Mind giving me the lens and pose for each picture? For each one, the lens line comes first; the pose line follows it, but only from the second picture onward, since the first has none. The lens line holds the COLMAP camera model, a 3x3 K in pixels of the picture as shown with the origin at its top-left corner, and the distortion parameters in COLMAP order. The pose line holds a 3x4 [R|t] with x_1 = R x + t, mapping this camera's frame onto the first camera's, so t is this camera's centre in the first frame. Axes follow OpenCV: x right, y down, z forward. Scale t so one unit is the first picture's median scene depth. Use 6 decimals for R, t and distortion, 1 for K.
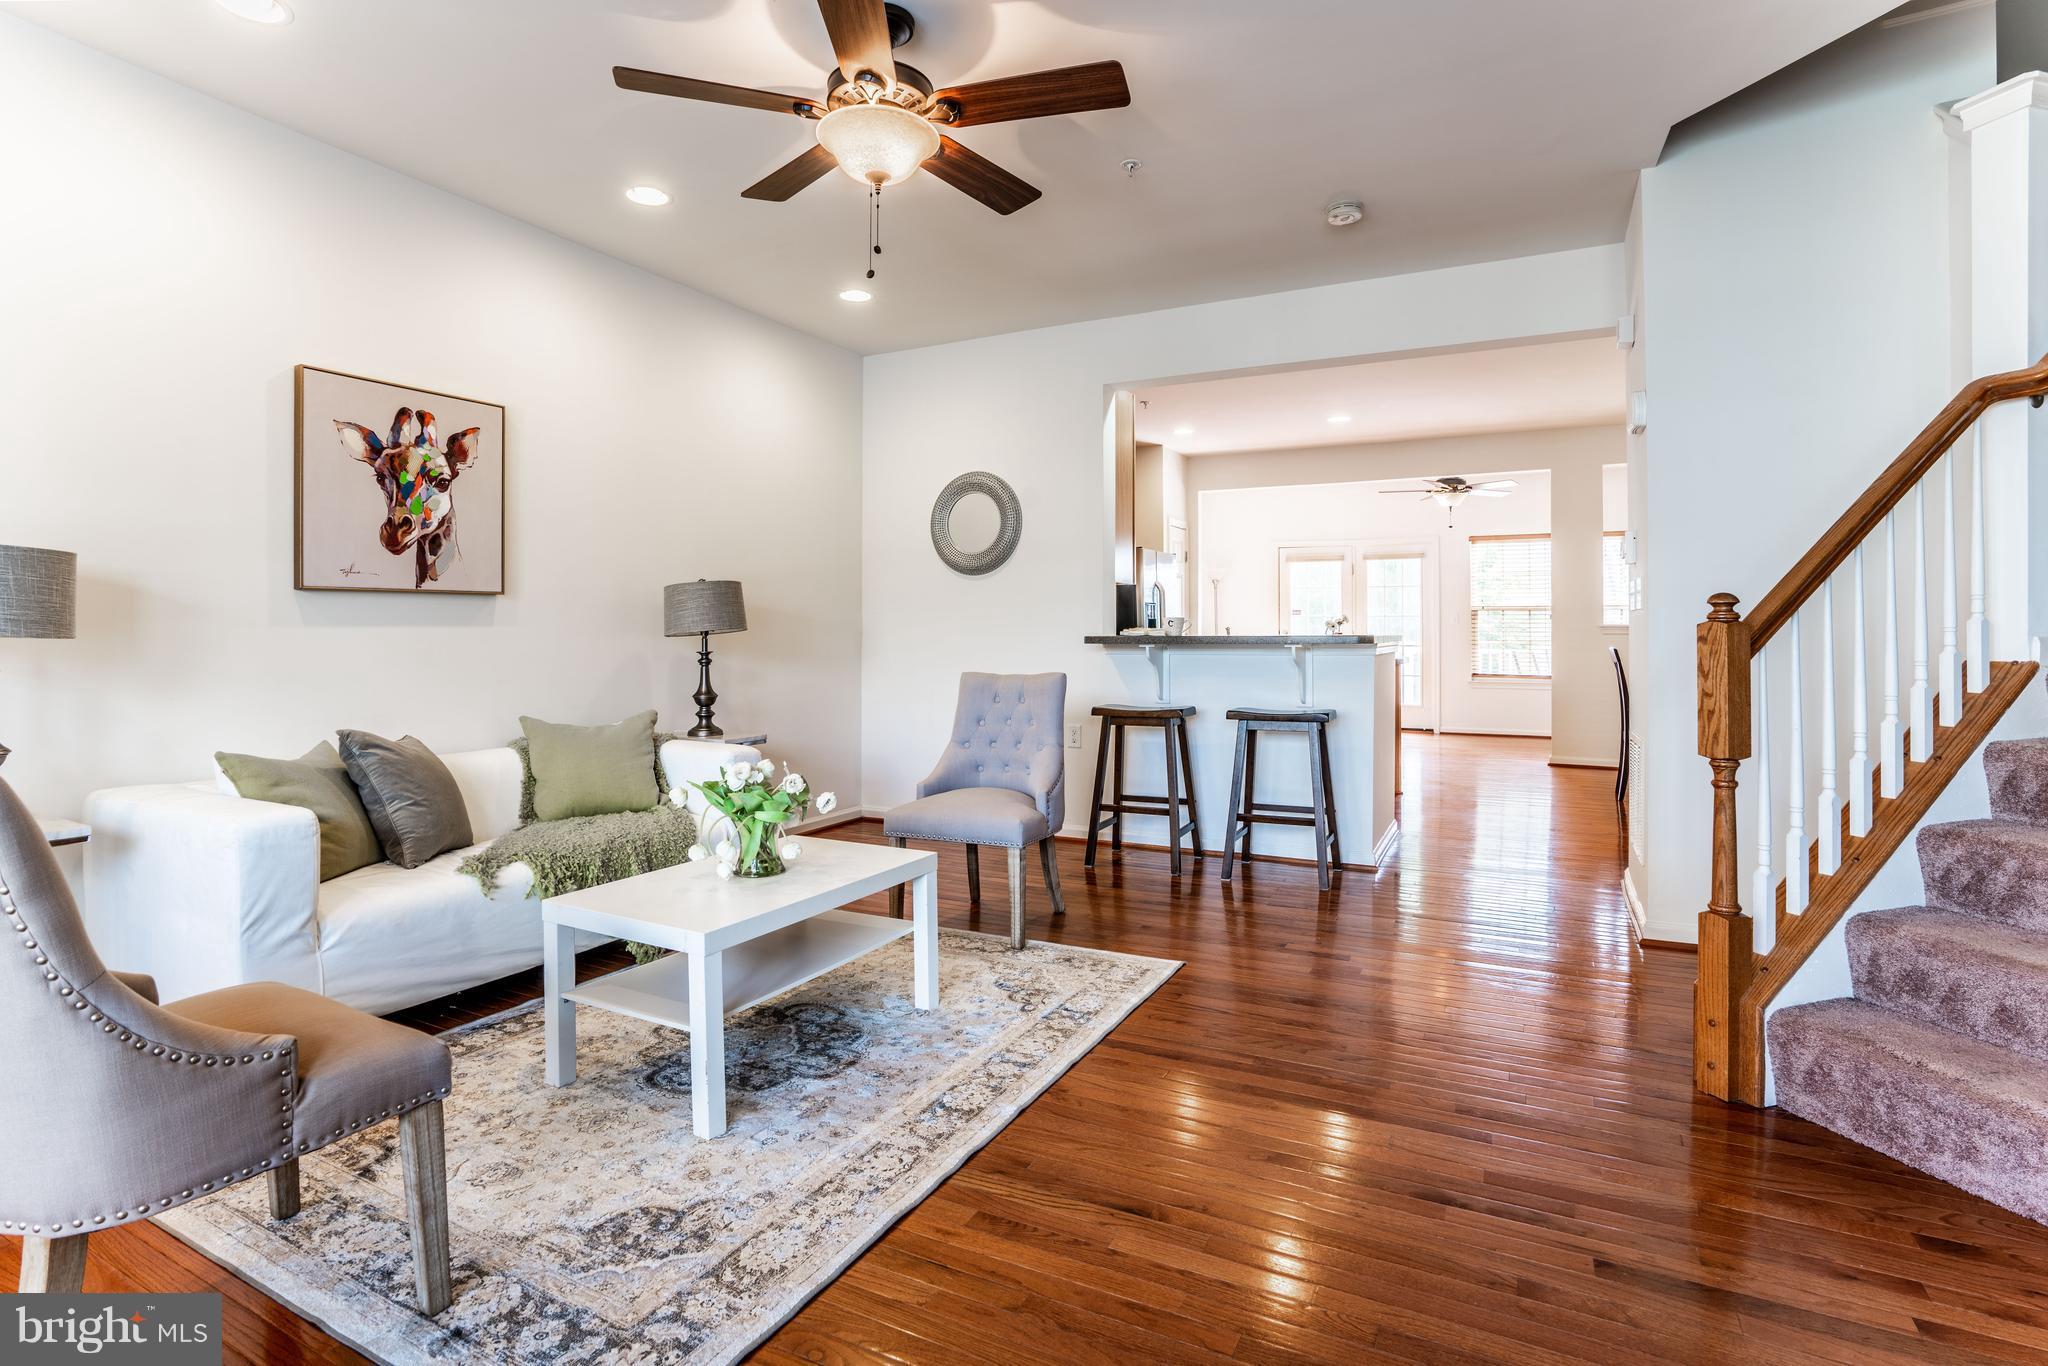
lens RADIAL K [[1000.3, 0, 1010.6], [0, 1000.3, 618.0], [0, 0, 1]] dist [-0.061289, 0.023879]
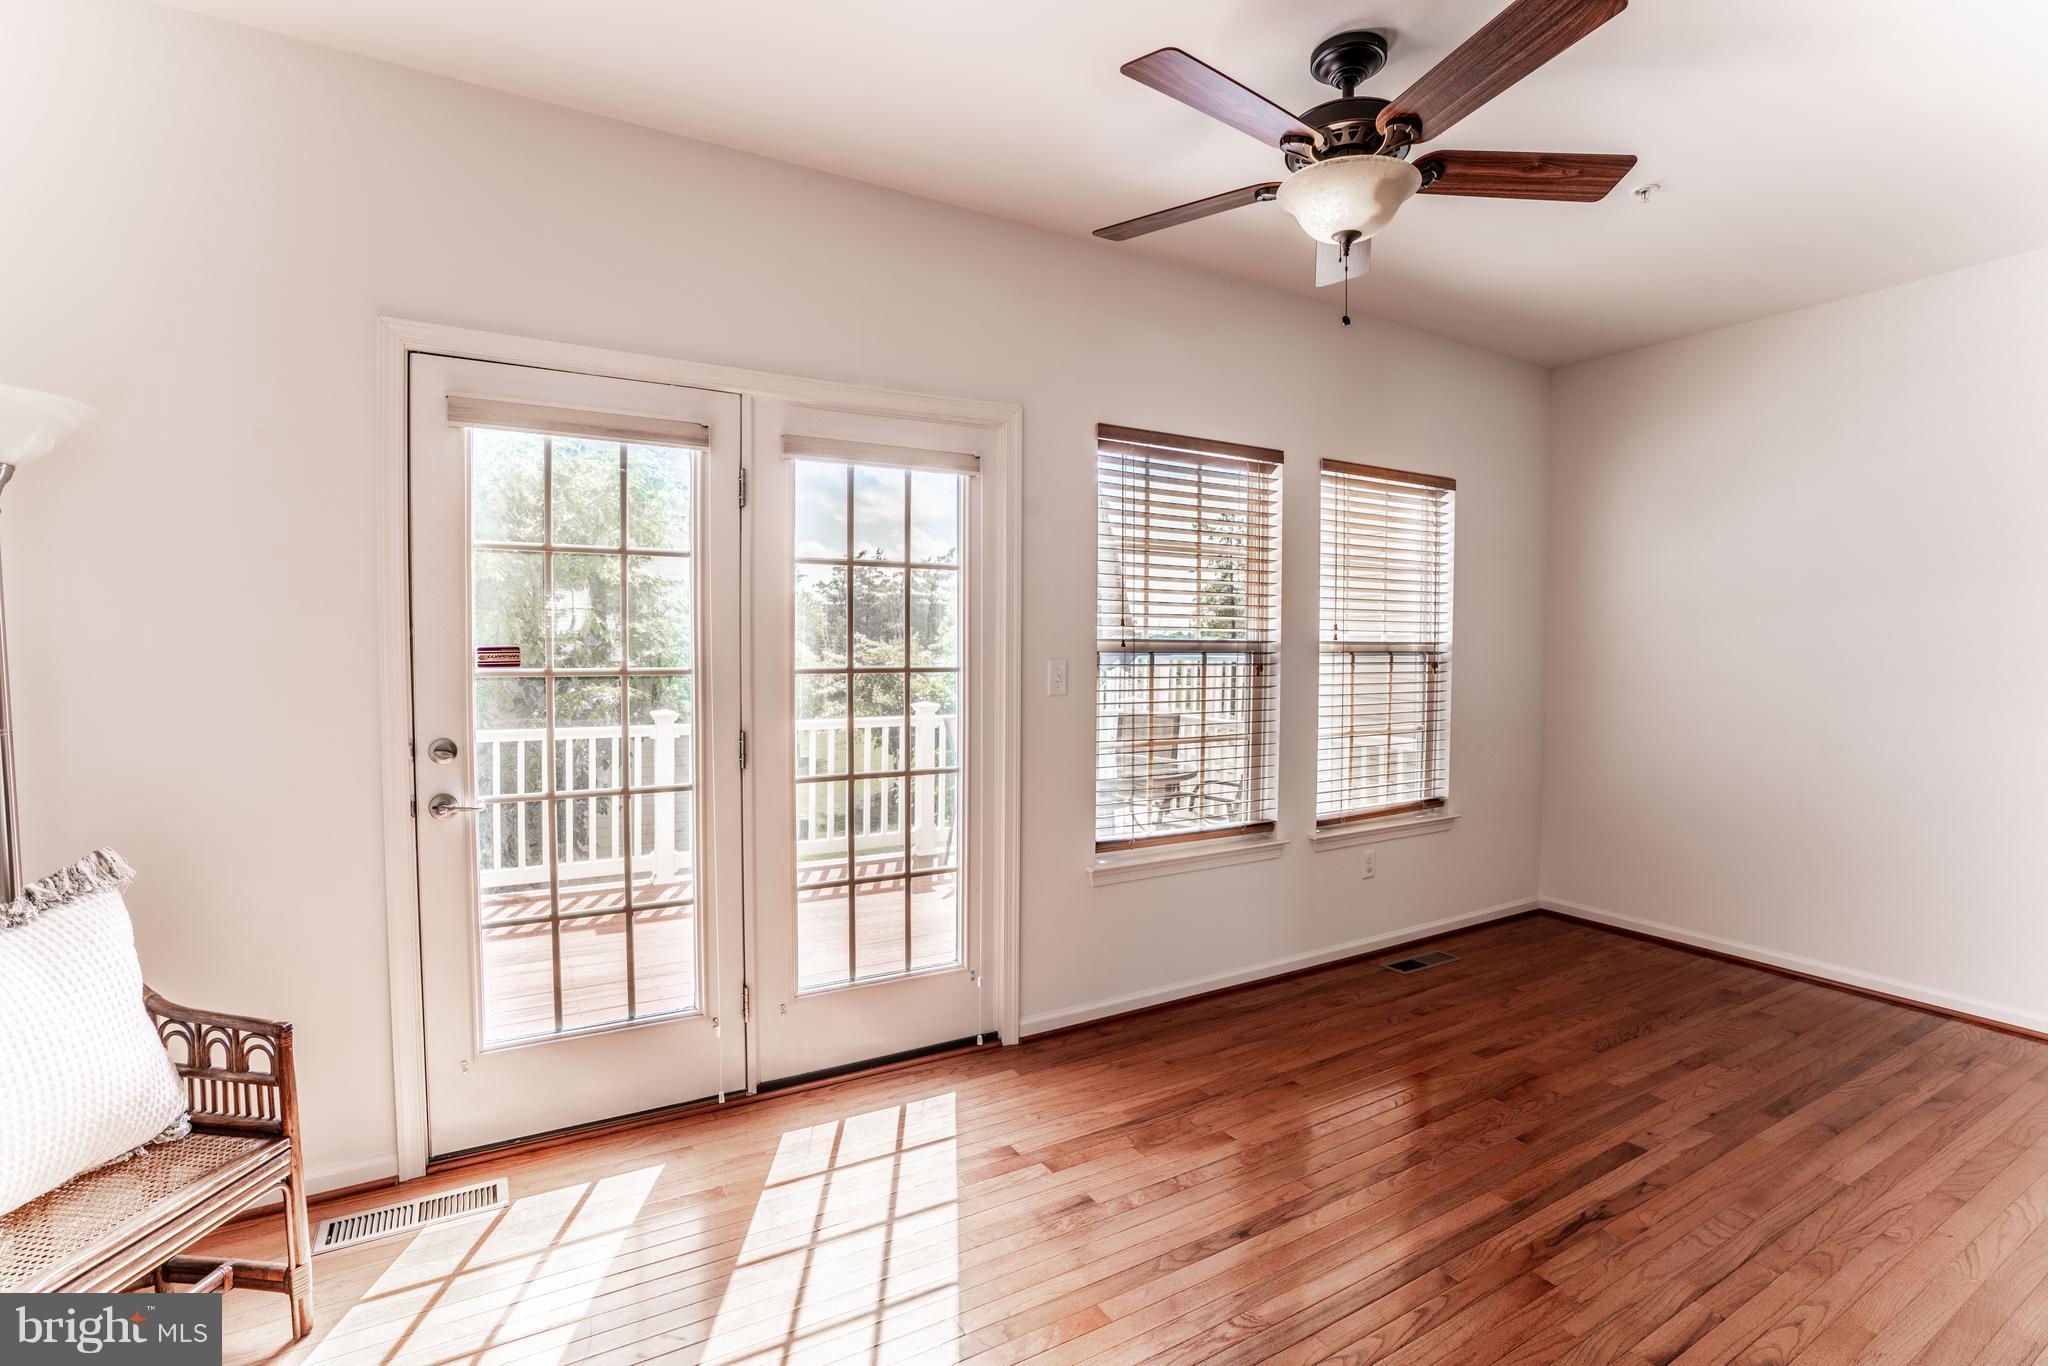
lens RADIAL K [[945.1, 0, 1017.5], [0, 945.1, 679.2], [0, 0, 1]] dist [-0.062465, 0.024597]
pose [[0.540939, -0.030483, 0.840509, 0.557327], [-0.013848, 0.998885, 0.045139, -0.036149], [-0.840948, -0.036057, 0.539913, 2.509546]]
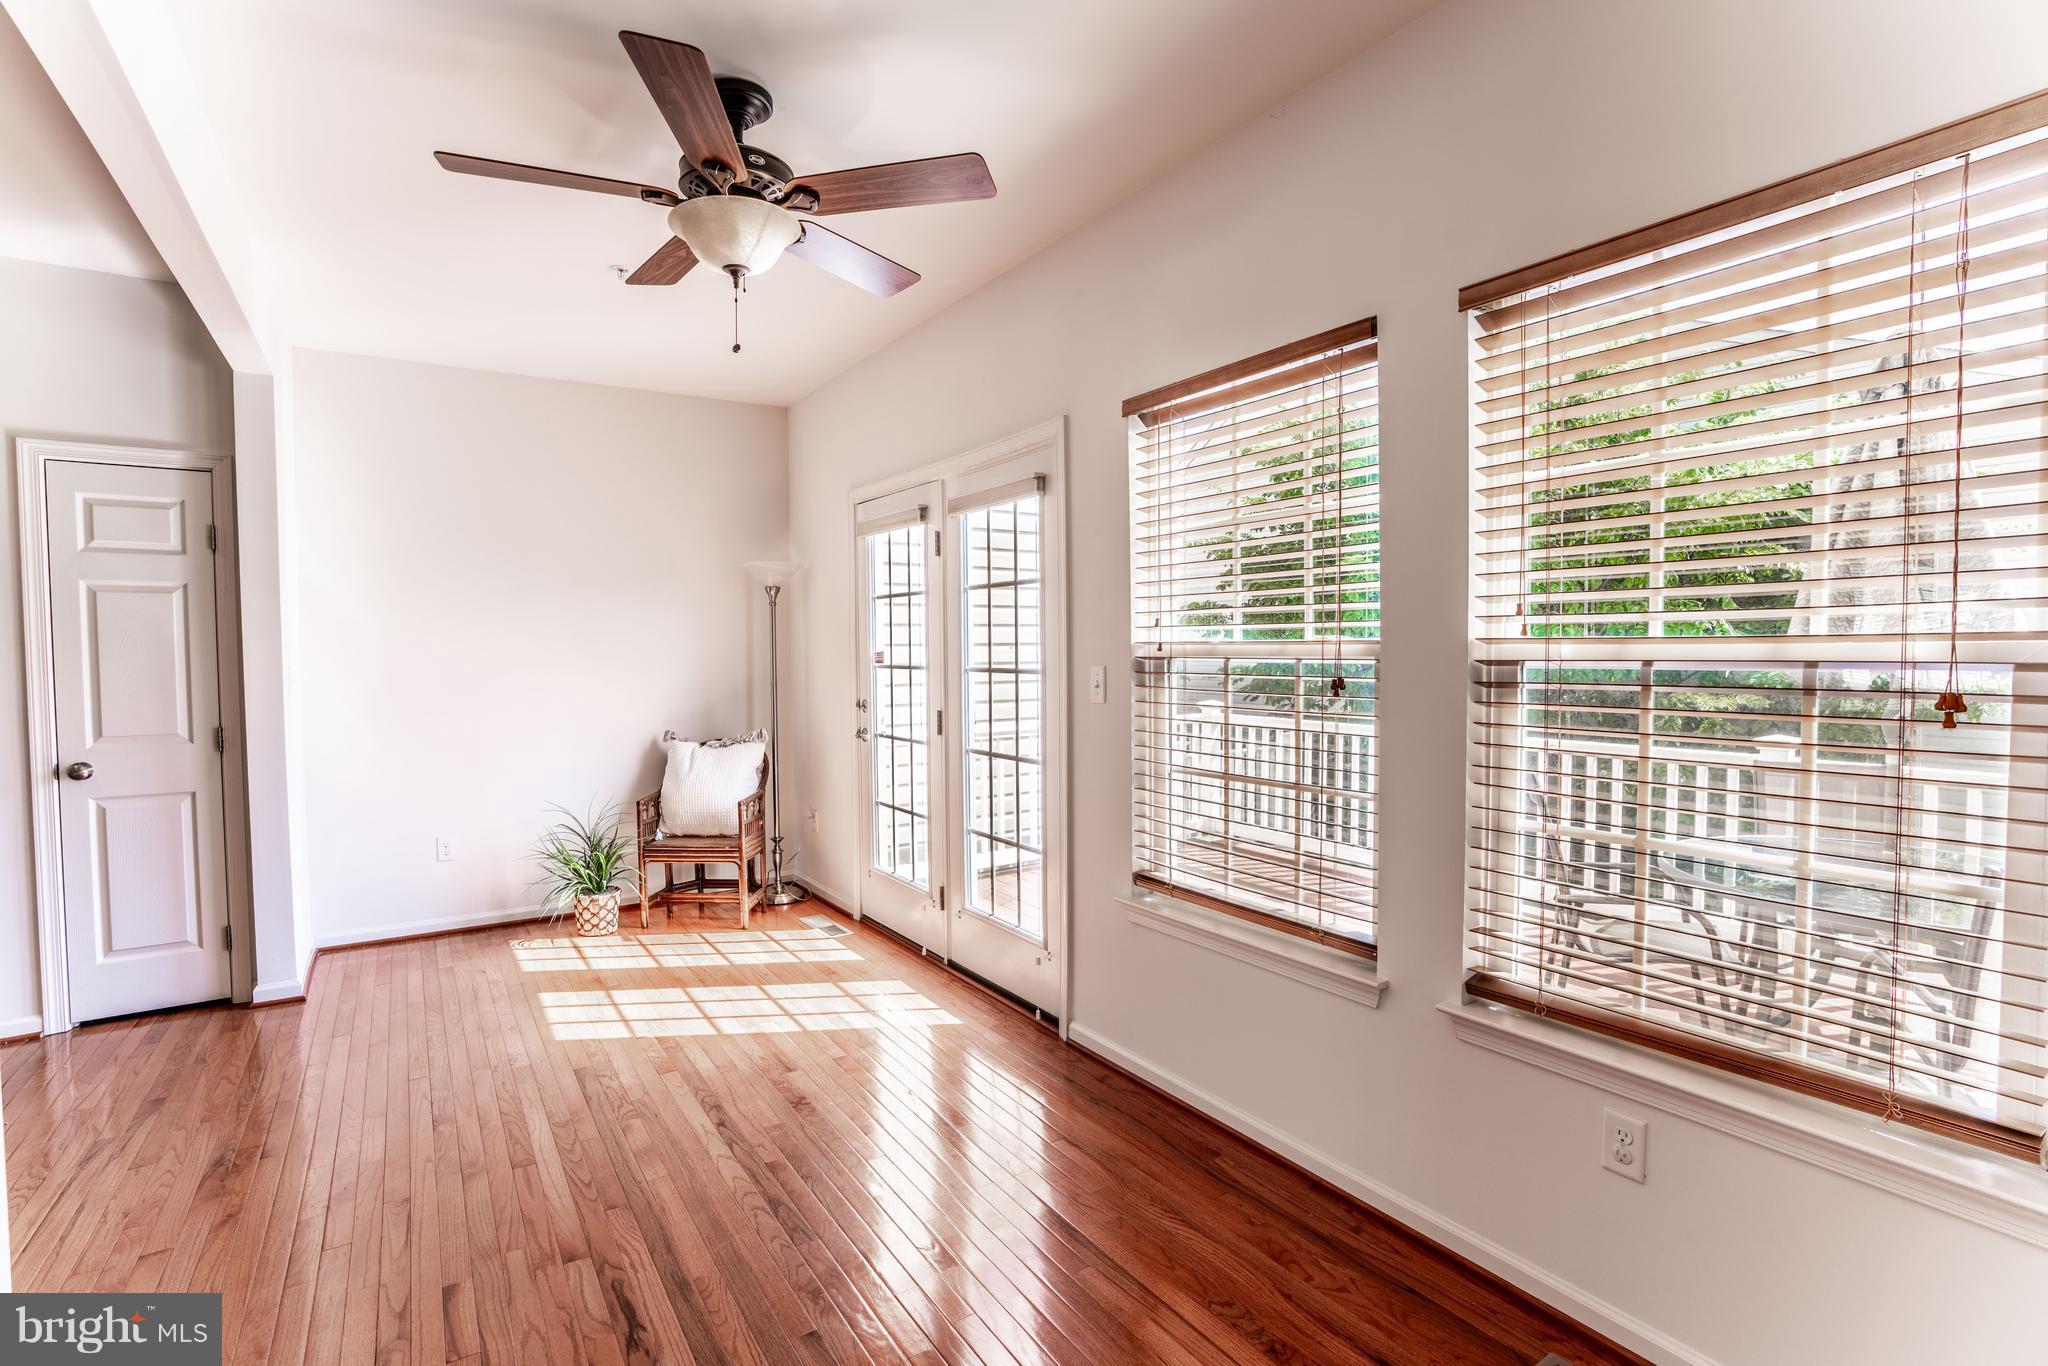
lens RADIAL K [[945.1, 0, 1017.5], [0, 945.1, 679.2], [0, 0, 1]] dist [-0.062465, 0.024597]
pose [[0.869236, 0.007738, -0.494336, 1.683578], [0.013140, 0.999163, 0.038745, -0.036841], [0.494222, -0.040174, 0.868407, 2.185266]]
